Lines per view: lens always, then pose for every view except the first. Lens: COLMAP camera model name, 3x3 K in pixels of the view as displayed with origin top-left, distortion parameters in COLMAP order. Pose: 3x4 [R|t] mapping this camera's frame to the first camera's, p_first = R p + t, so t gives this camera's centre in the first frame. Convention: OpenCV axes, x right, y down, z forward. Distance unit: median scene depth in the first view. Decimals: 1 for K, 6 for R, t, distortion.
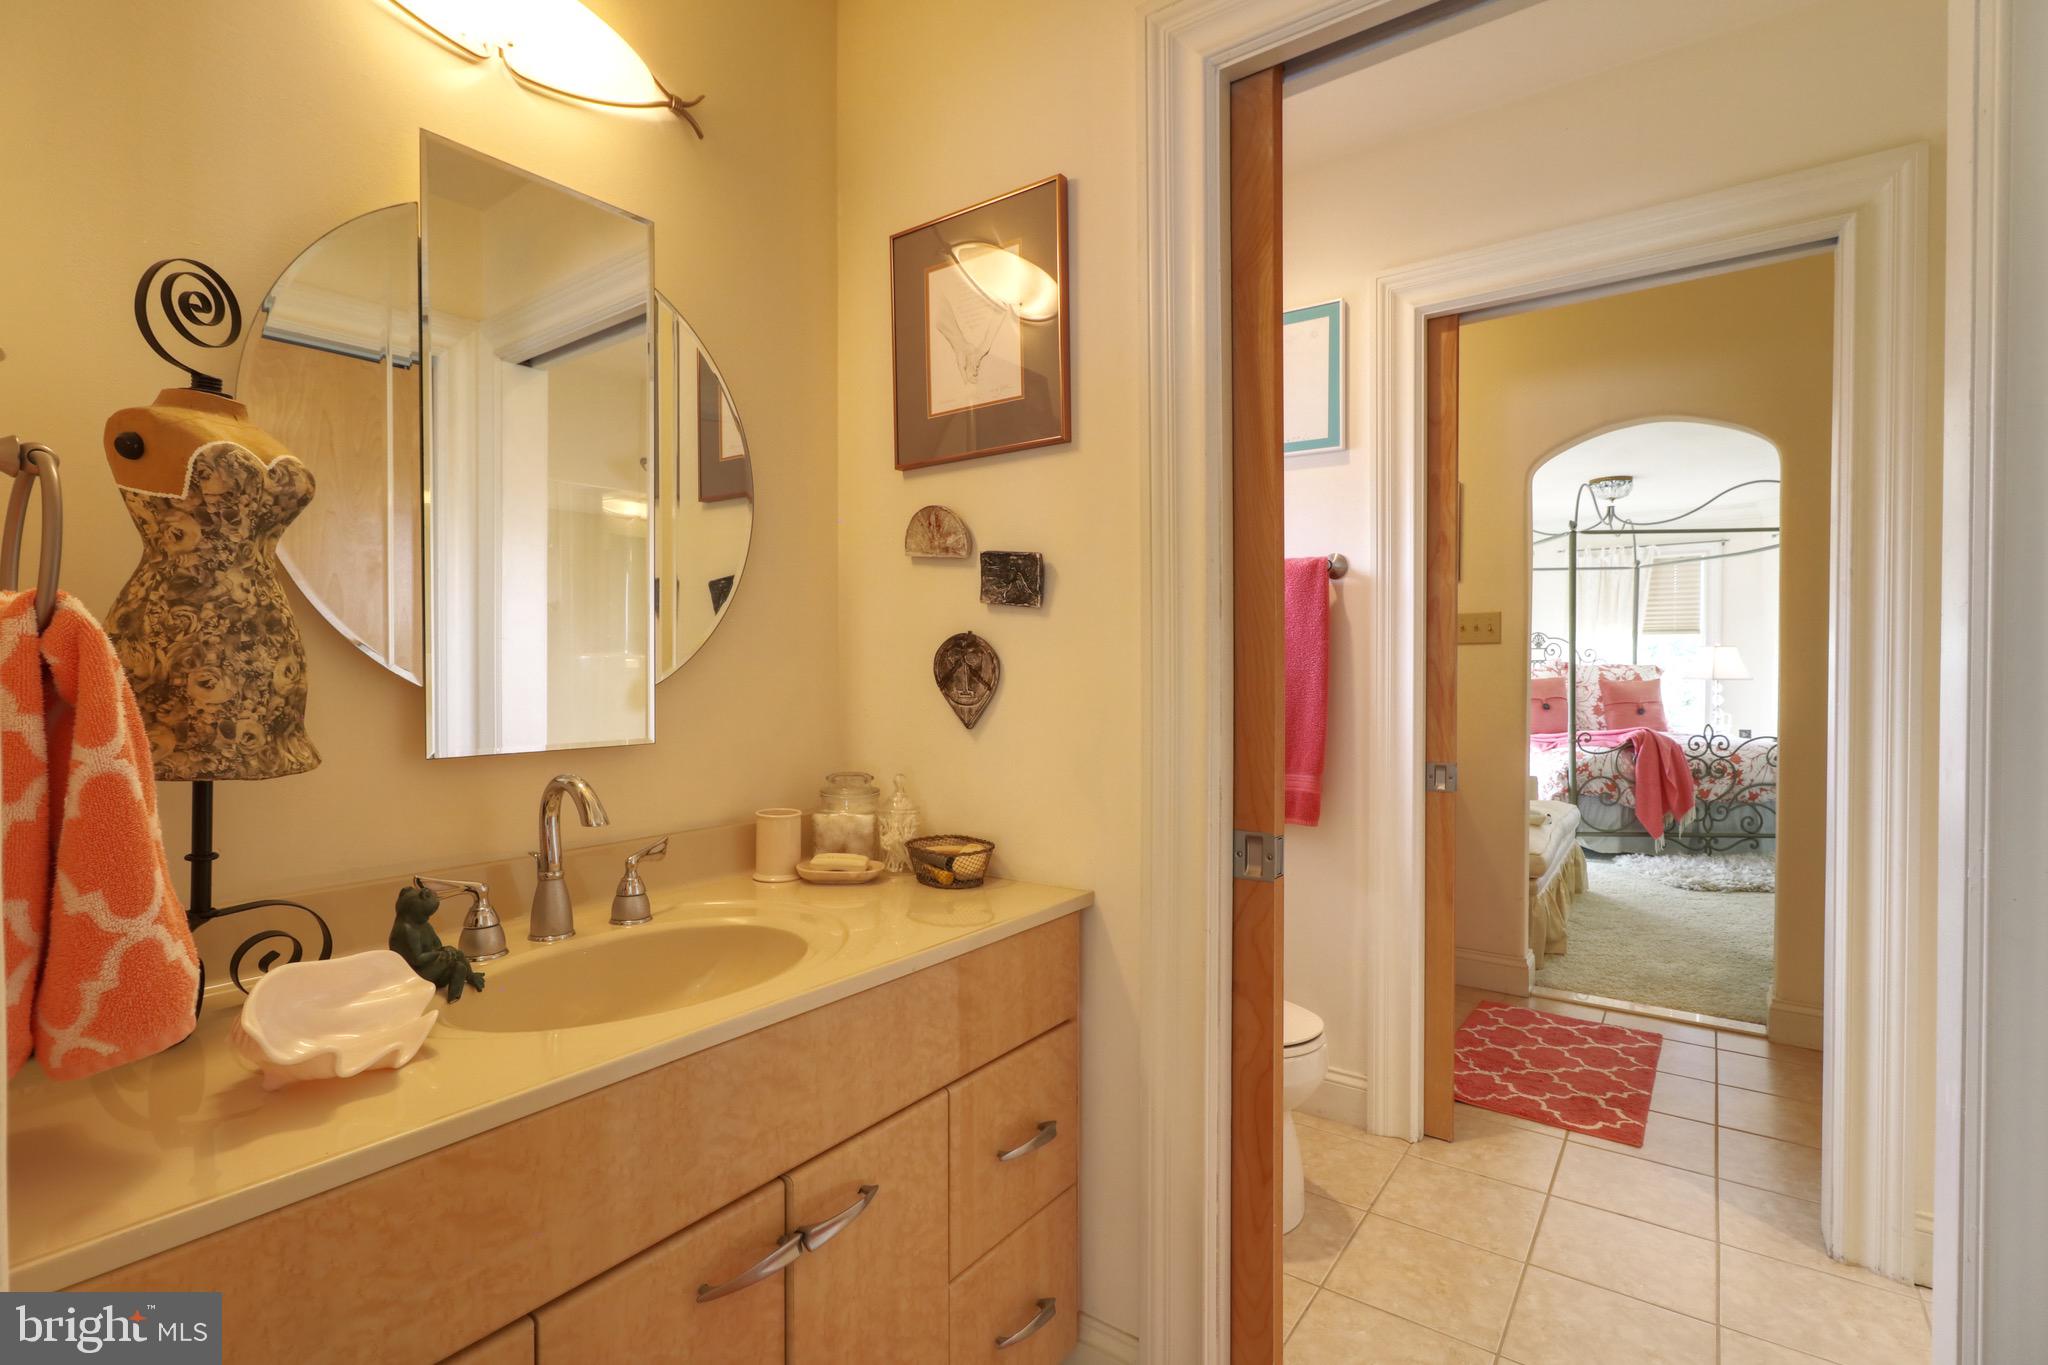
lens RADIAL K [[959.4, 0, 1021.4], [0, 959.4, 690.4], [0, 0, 1]] dist [-0.007175, 0.003658]
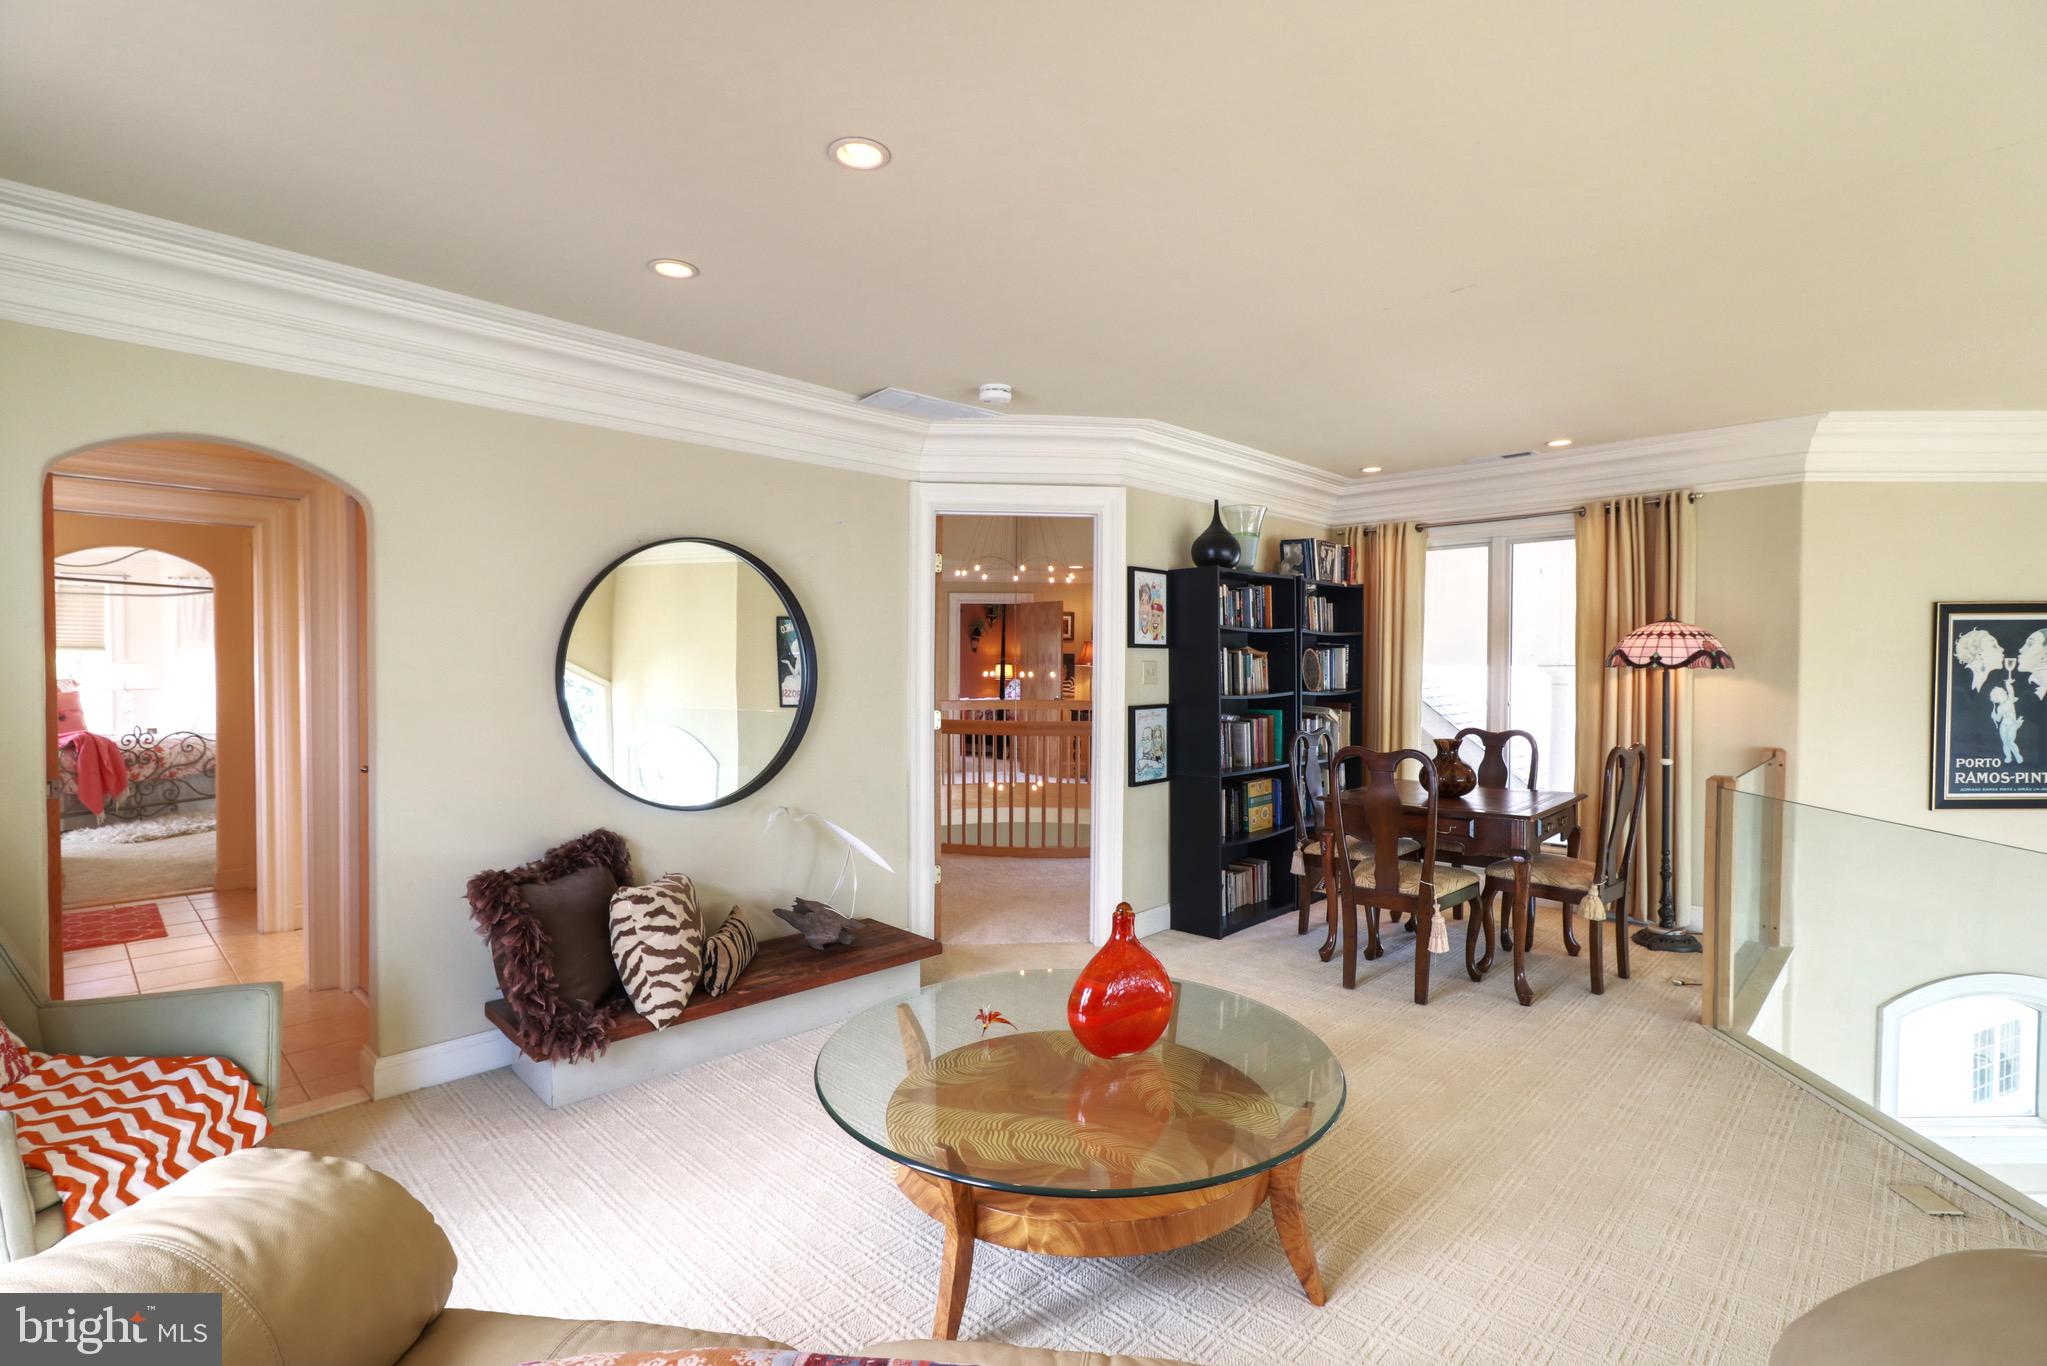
lens RADIAL K [[958.9, 0, 1029.9], [0, 958.9, 683.6], [0, 0, 1]] dist [-0.007175, 0.003658]
pose [[0.141032, -0.015512, 0.989883, -0.454578], [0.014273, 0.999805, 0.013634, -0.025132], [-0.989902, 0.012206, 0.141226, -0.459242]]
